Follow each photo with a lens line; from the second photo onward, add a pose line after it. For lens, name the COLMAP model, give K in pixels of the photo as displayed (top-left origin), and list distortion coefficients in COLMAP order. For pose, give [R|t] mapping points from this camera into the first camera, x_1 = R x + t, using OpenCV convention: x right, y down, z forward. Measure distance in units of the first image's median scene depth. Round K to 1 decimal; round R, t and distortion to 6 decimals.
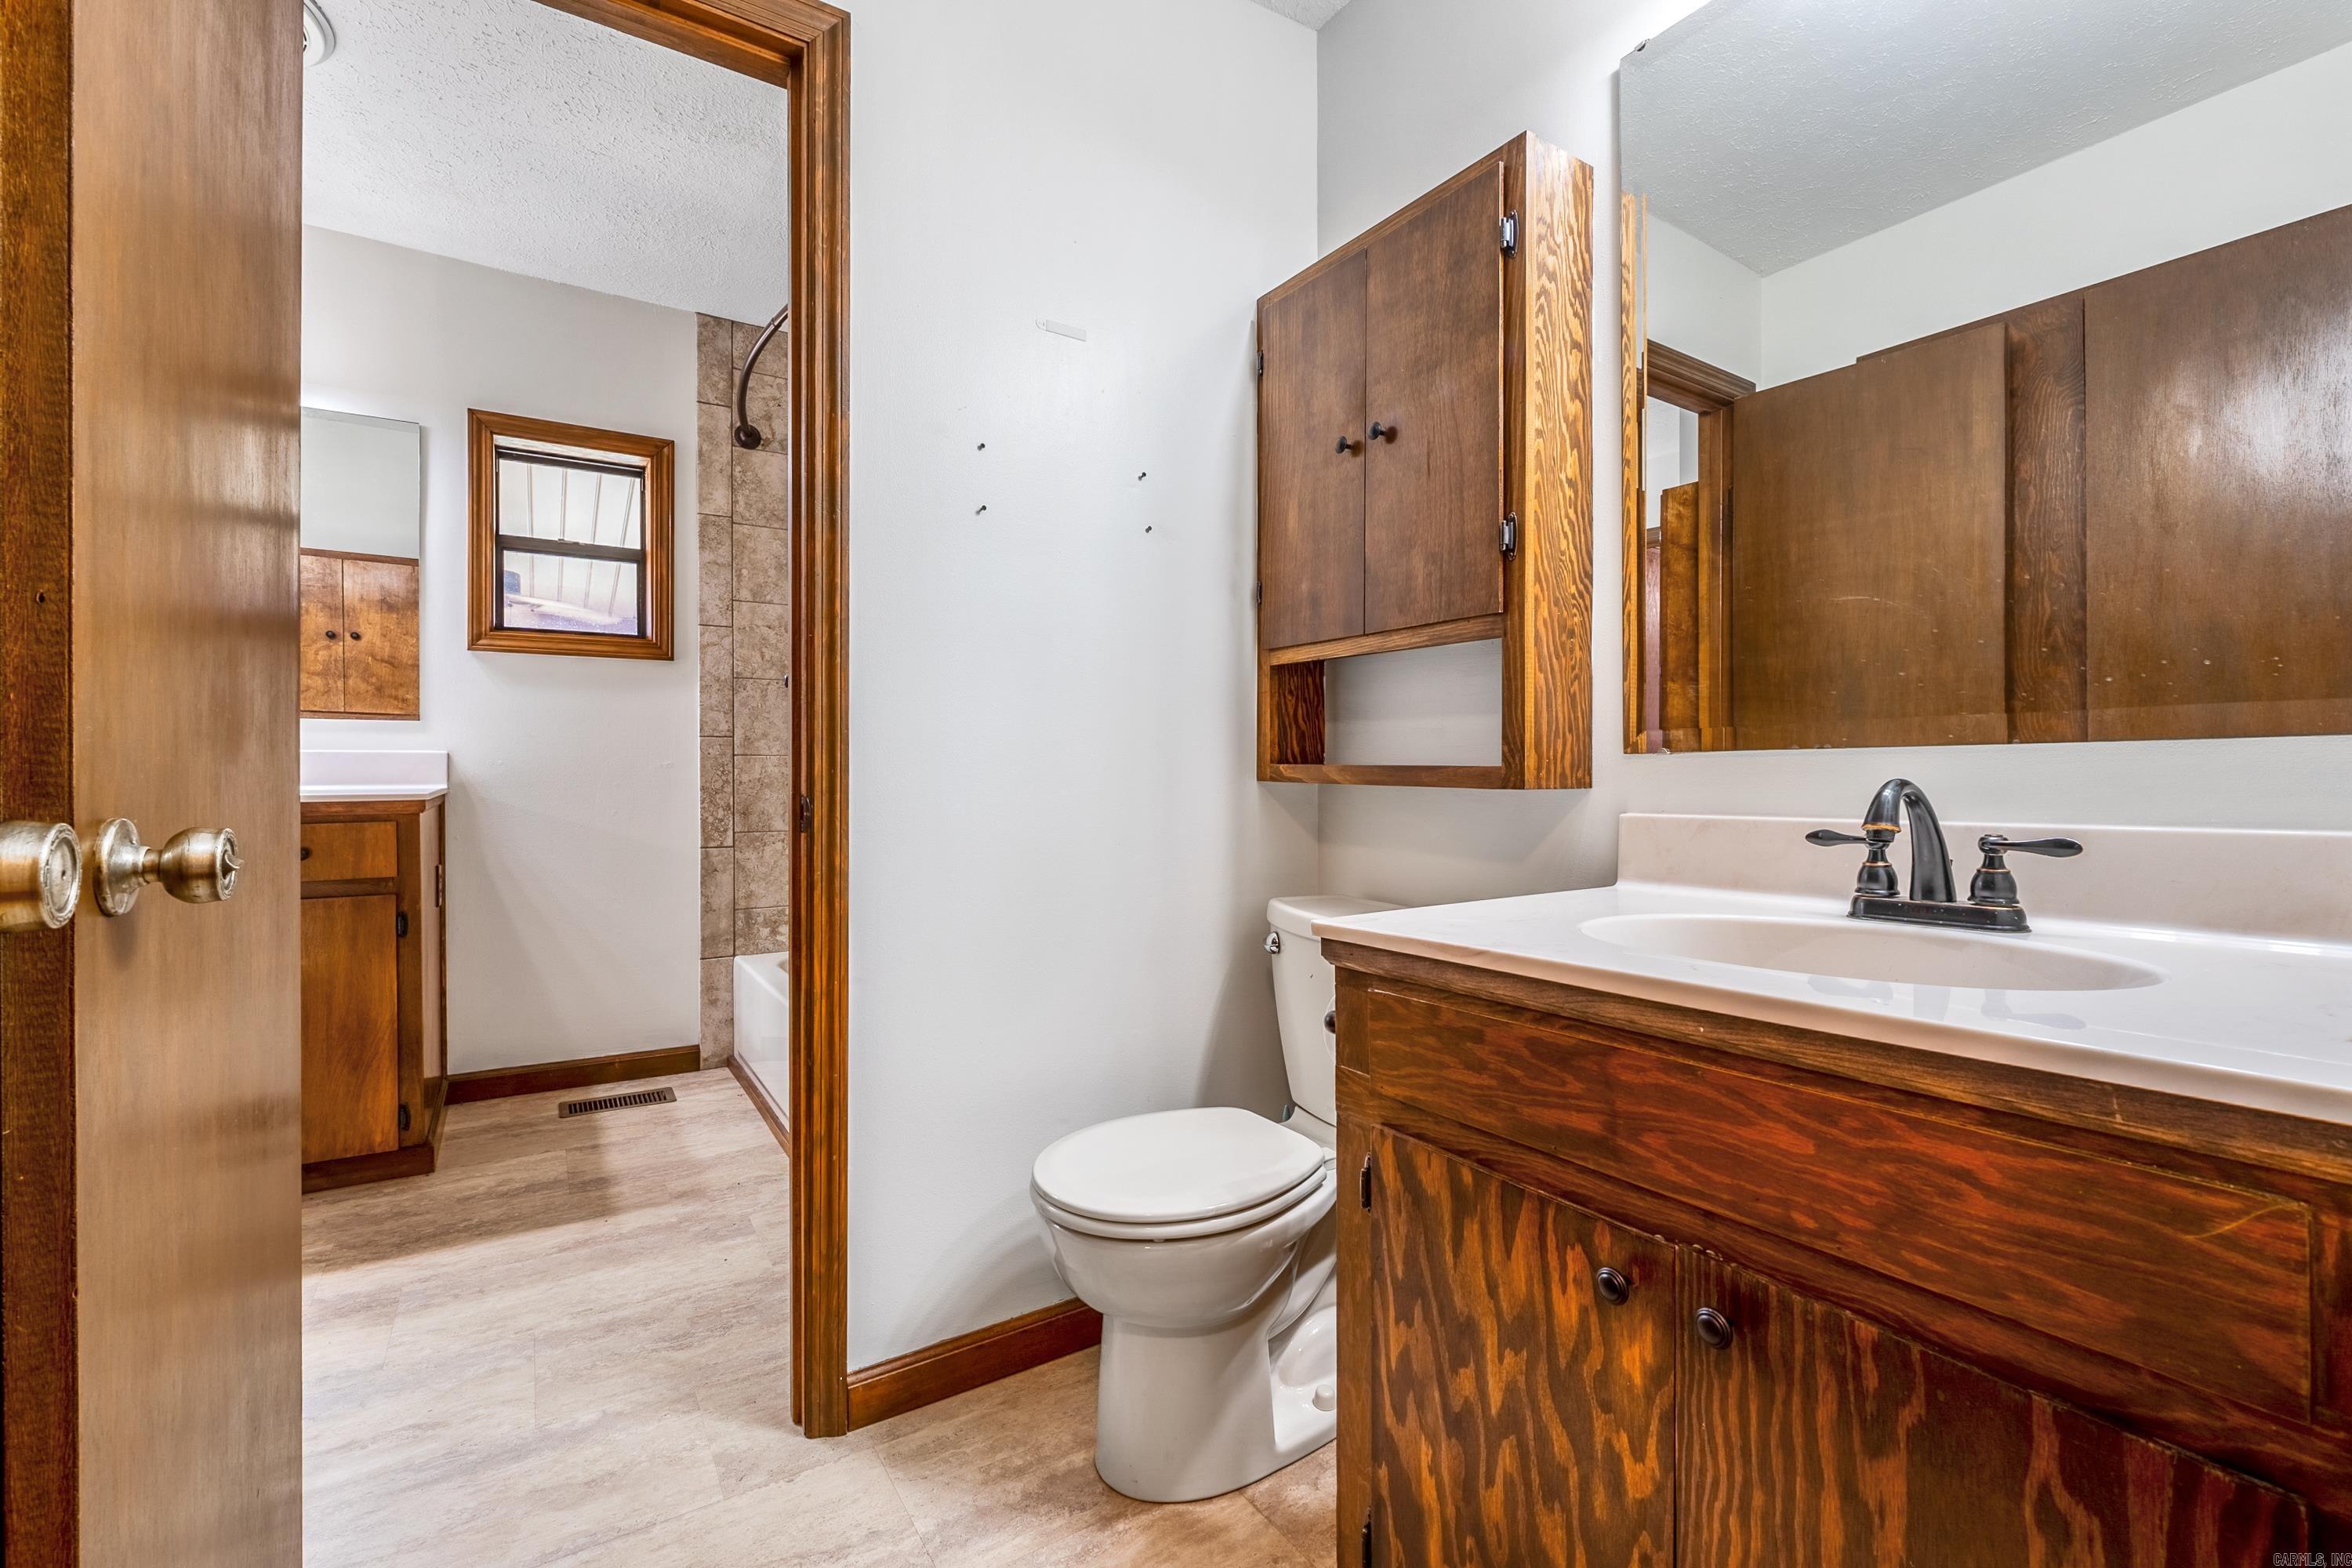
lens RADIAL K [[1011.9, 0, 1174.9], [0, 1011.9, 780.5], [0, 0, 1]] dist [-0.004330, -0.000526]
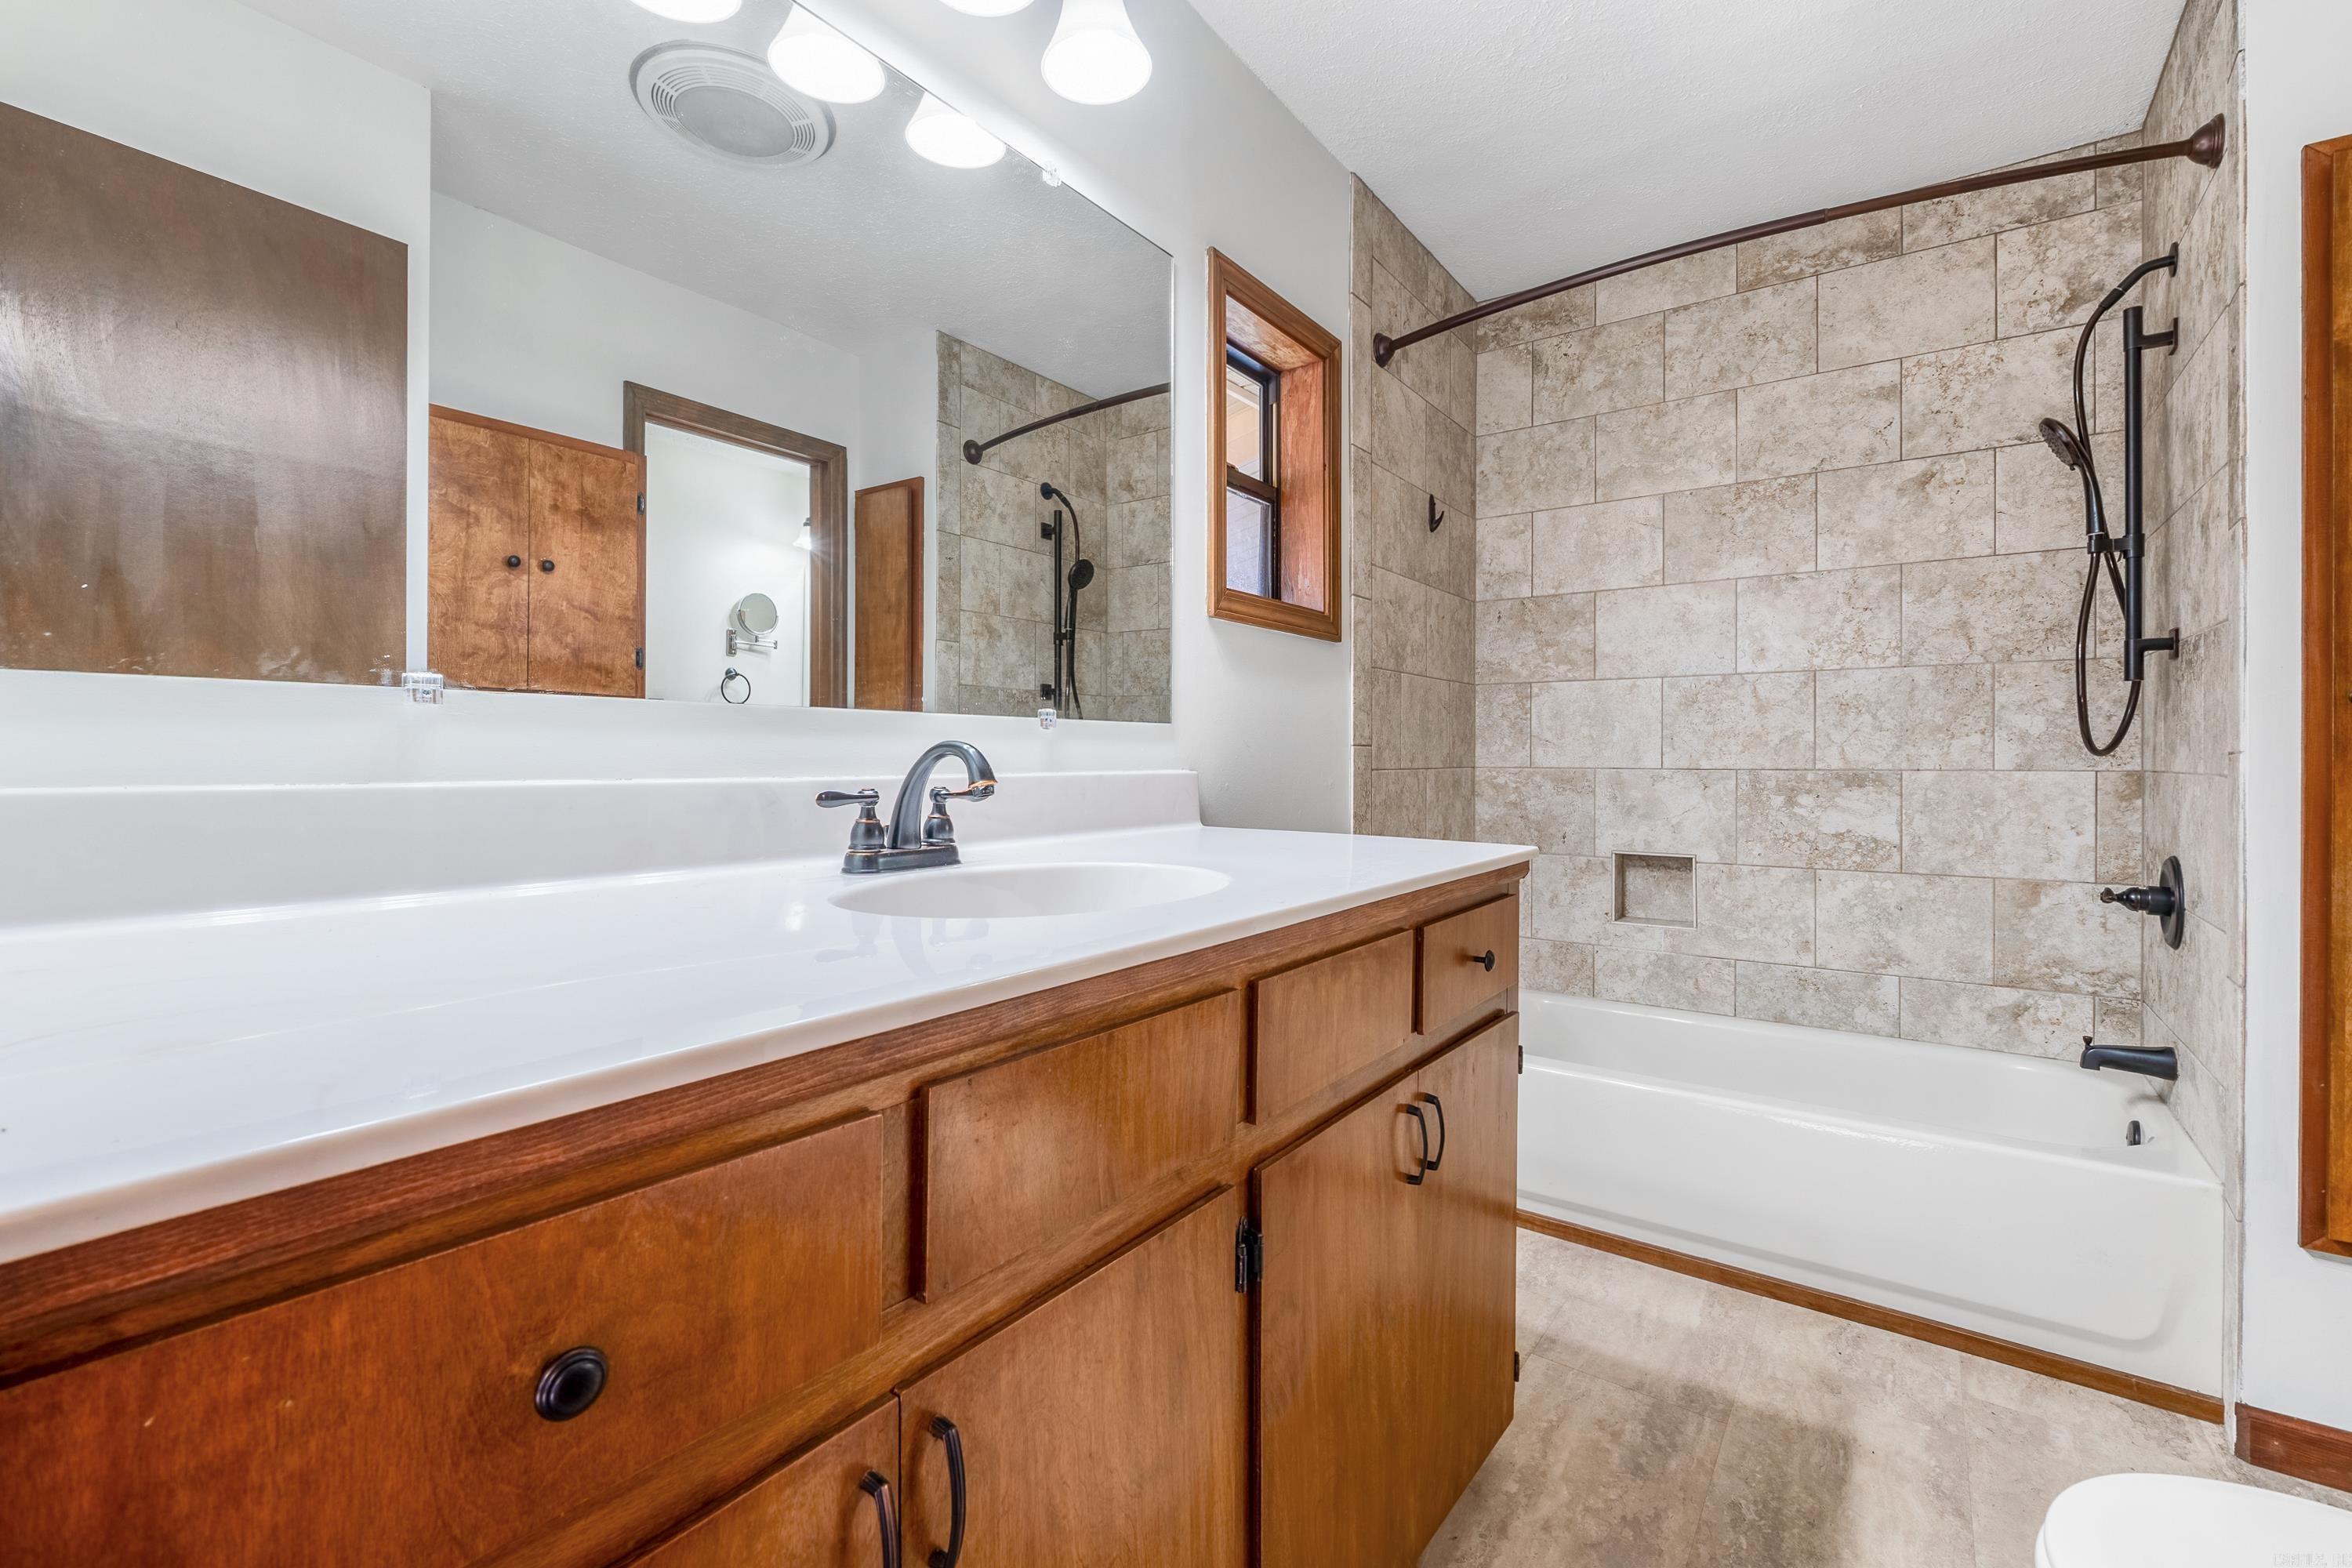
lens RADIAL K [[1011.9, 0, 1178.8], [0, 1011.9, 772.6], [0, 0, 1]] dist [-0.004330, -0.000526]
pose [[0.930035, 0.000358, 0.367470, -0.864646], [-0.003097, 0.999972, 0.006865, -0.028937], [-0.367457, -0.007523, 0.930010, 0.357555]]
